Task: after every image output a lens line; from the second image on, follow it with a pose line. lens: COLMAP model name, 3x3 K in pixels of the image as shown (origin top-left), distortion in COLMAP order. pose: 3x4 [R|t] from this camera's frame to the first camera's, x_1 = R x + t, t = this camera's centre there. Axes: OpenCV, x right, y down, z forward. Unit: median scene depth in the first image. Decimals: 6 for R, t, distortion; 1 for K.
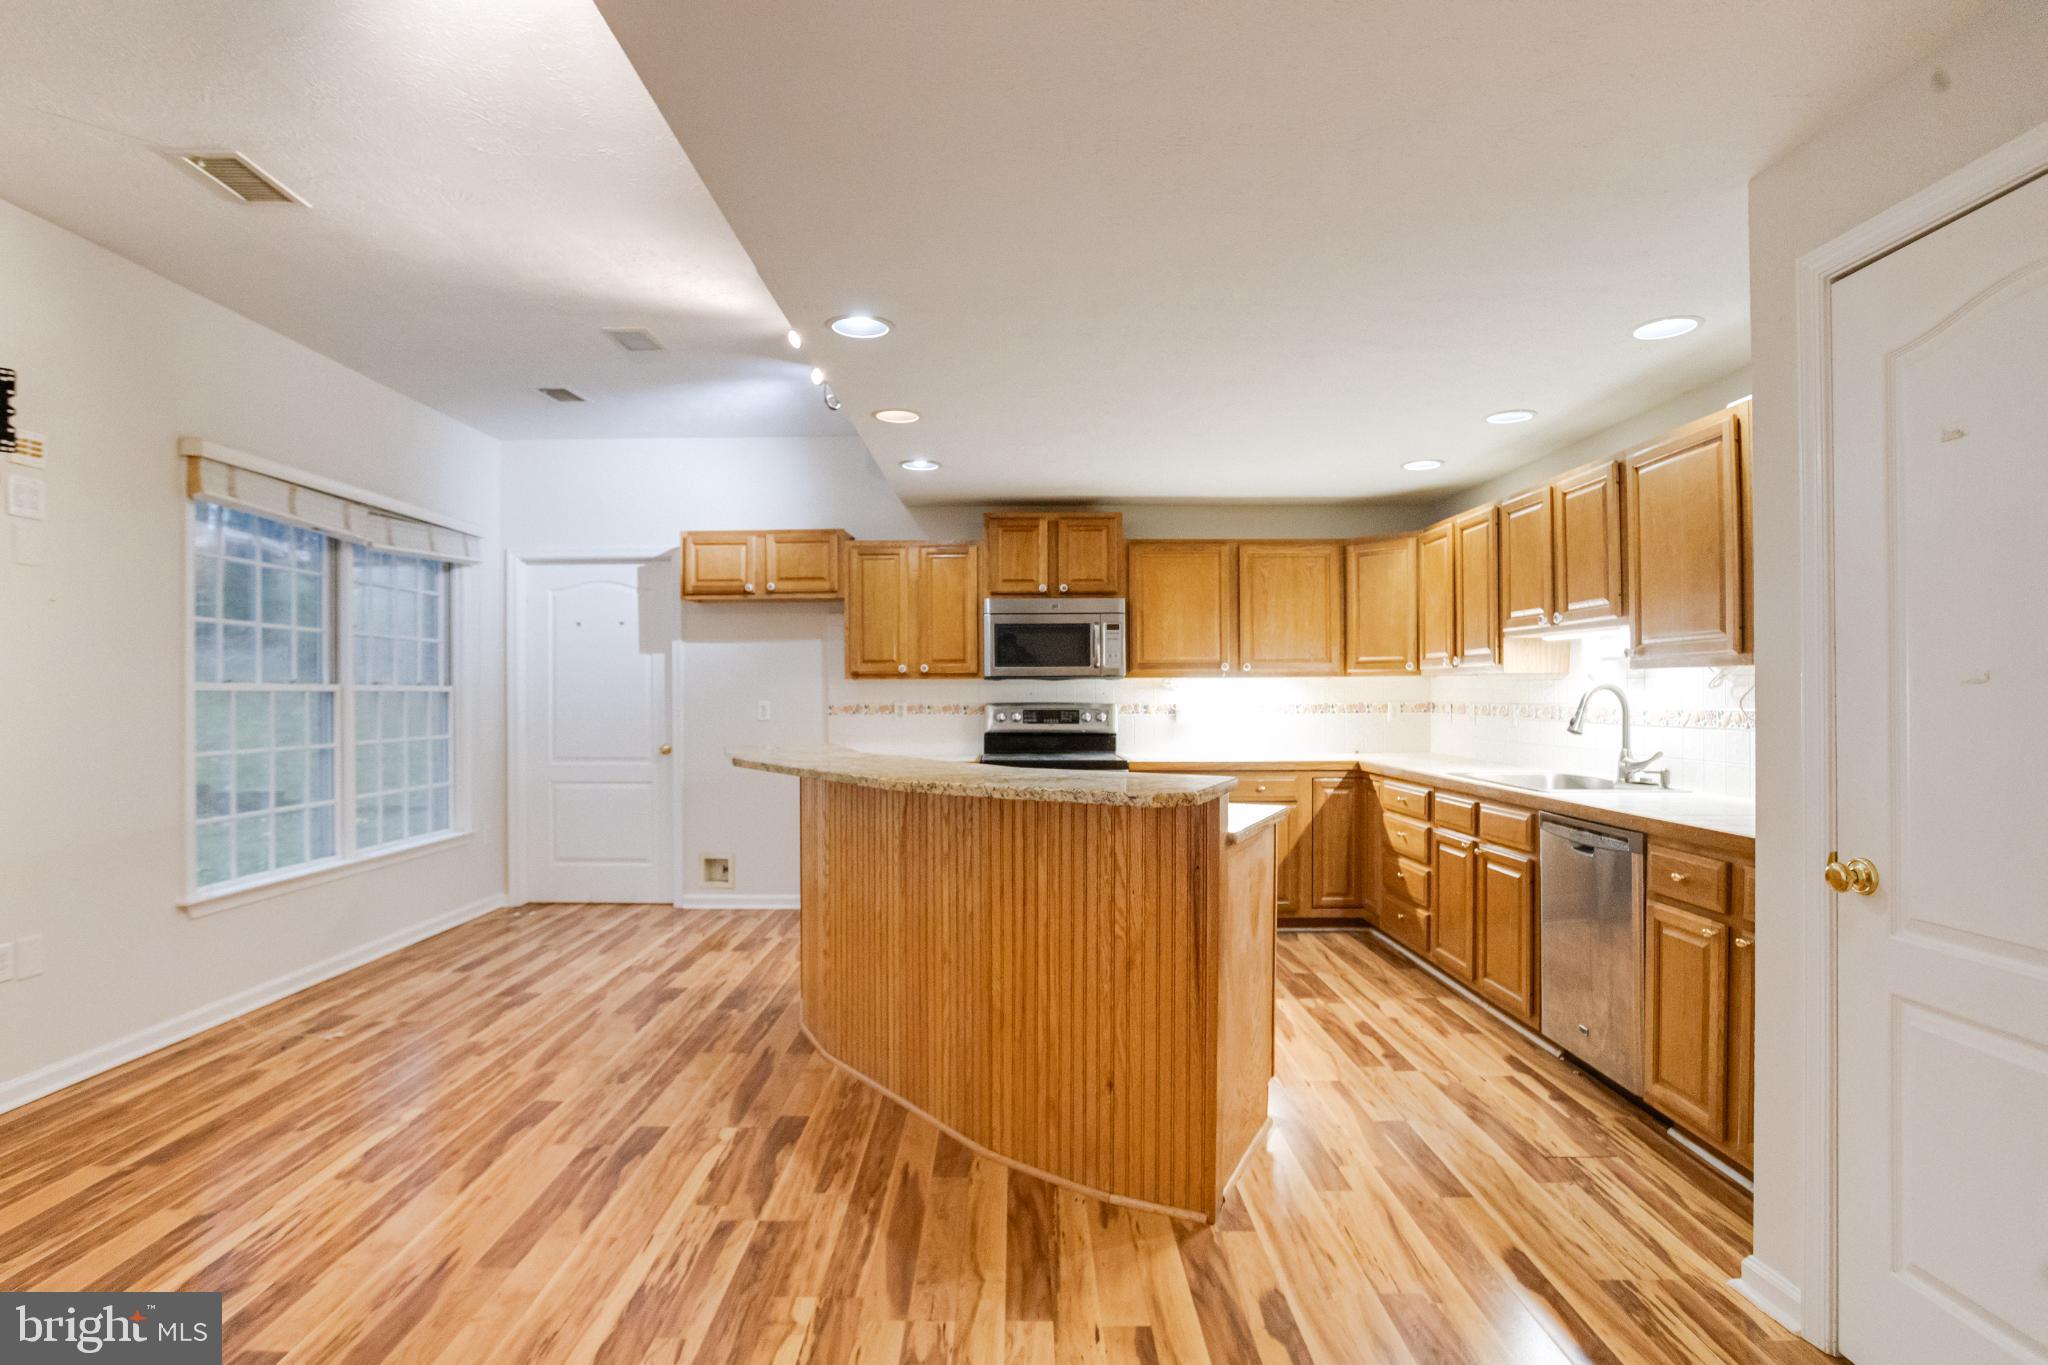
lens RADIAL K [[1027.8, 0, 1009.4], [0, 1027.8, 688.2], [0, 0, 1]] dist [-0.046719, 0.019601]
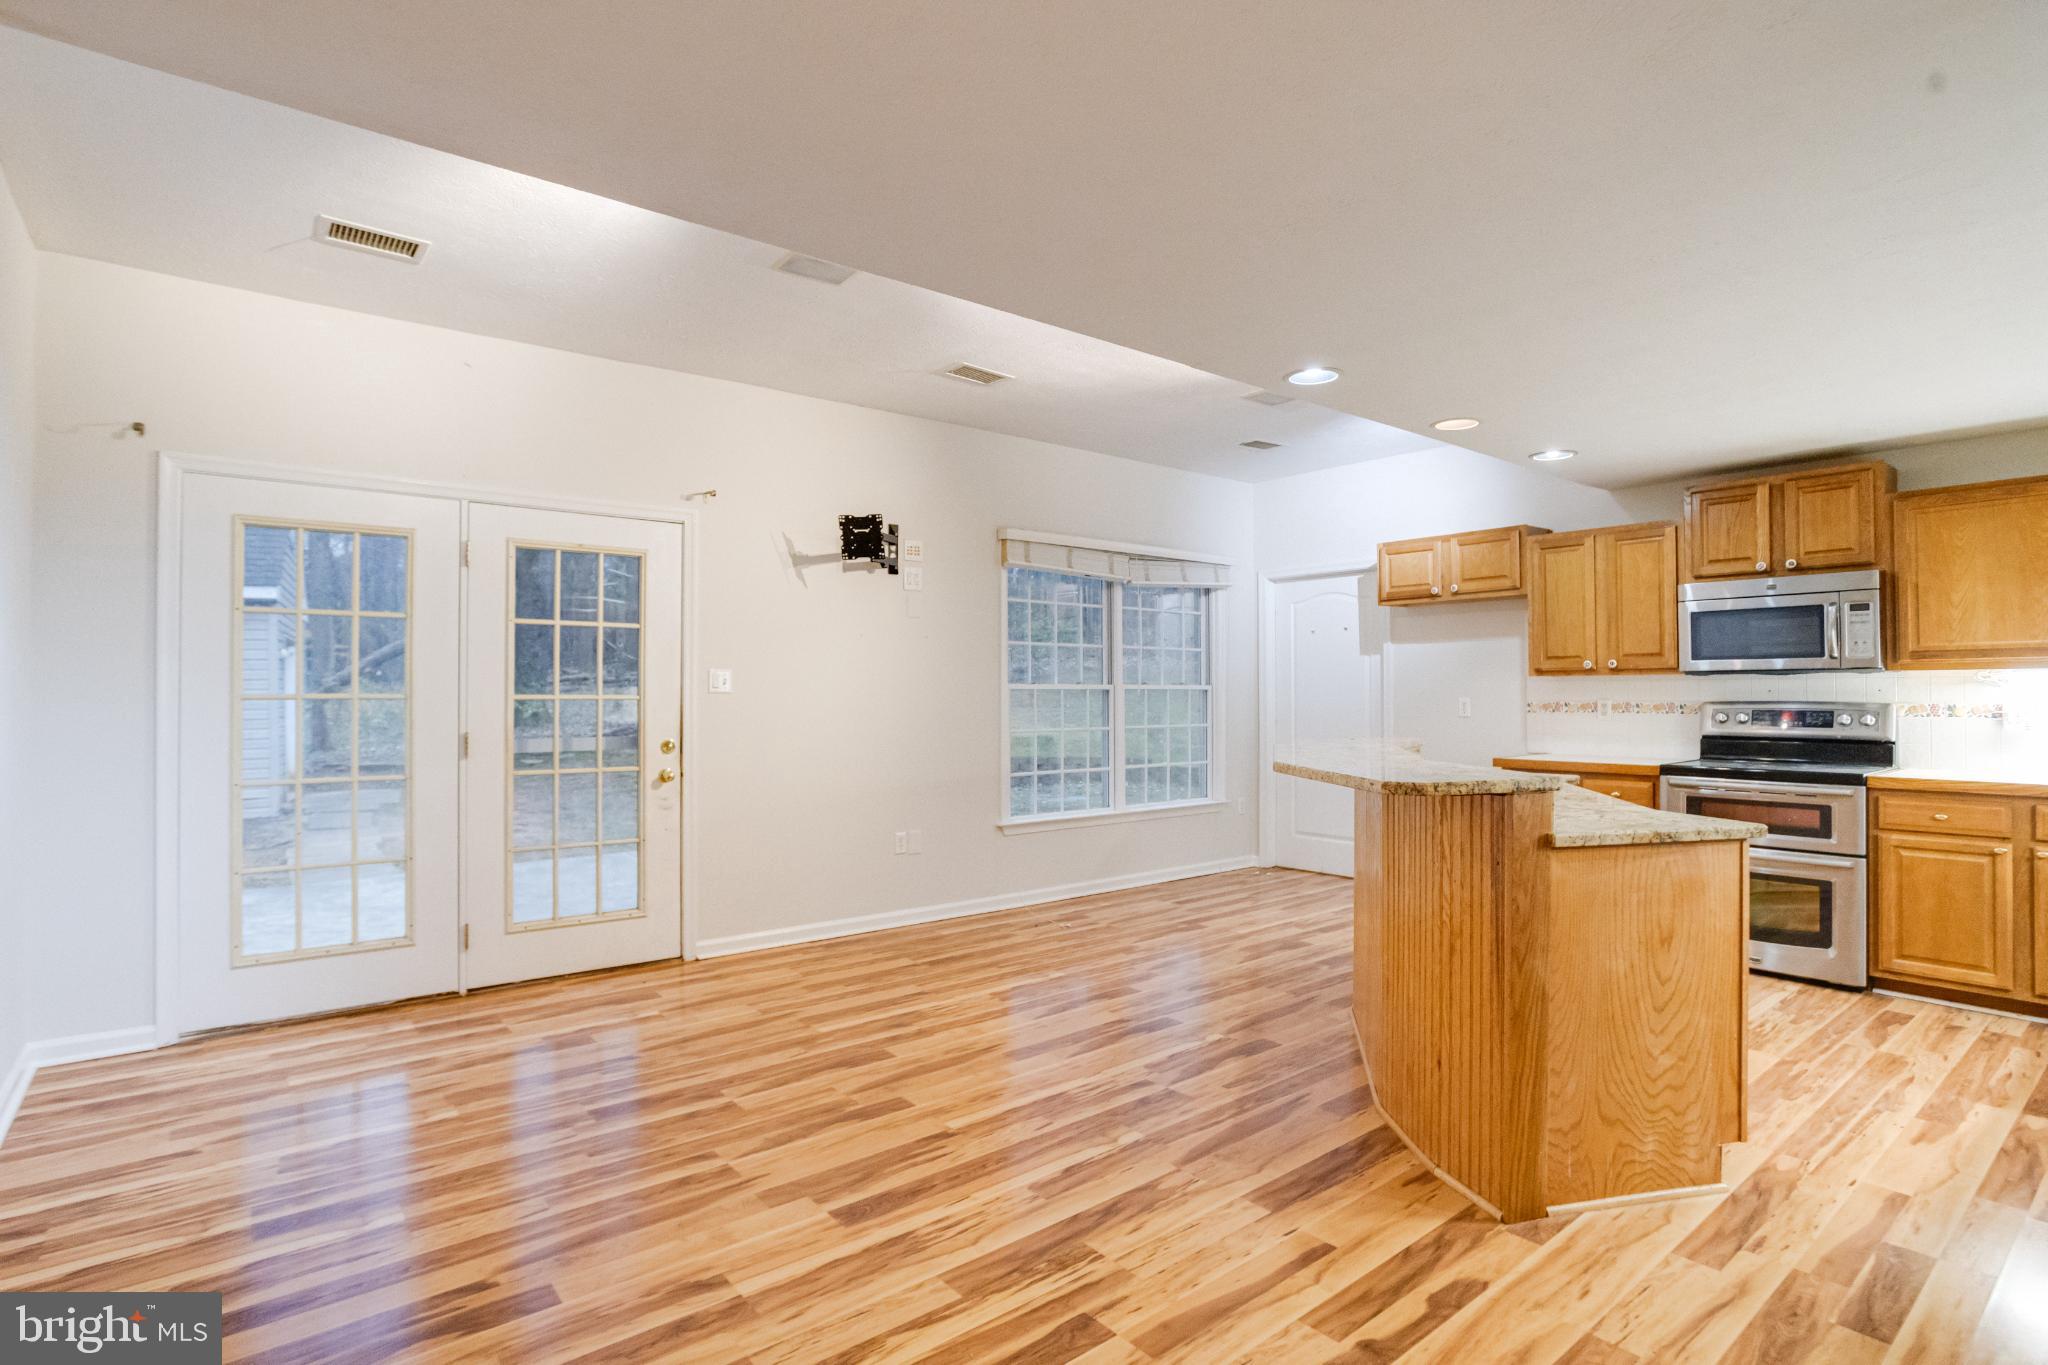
lens RADIAL K [[1027.8, 0, 1009.4], [0, 1027.8, 688.2], [0, 0, 1]] dist [-0.046719, 0.019601]
pose [[0.629511, -0.002575, -0.776987, 0.401836], [0.004840, 0.999988, 0.000608, -0.000600], [0.776977, -0.004143, 0.629516, -0.000840]]
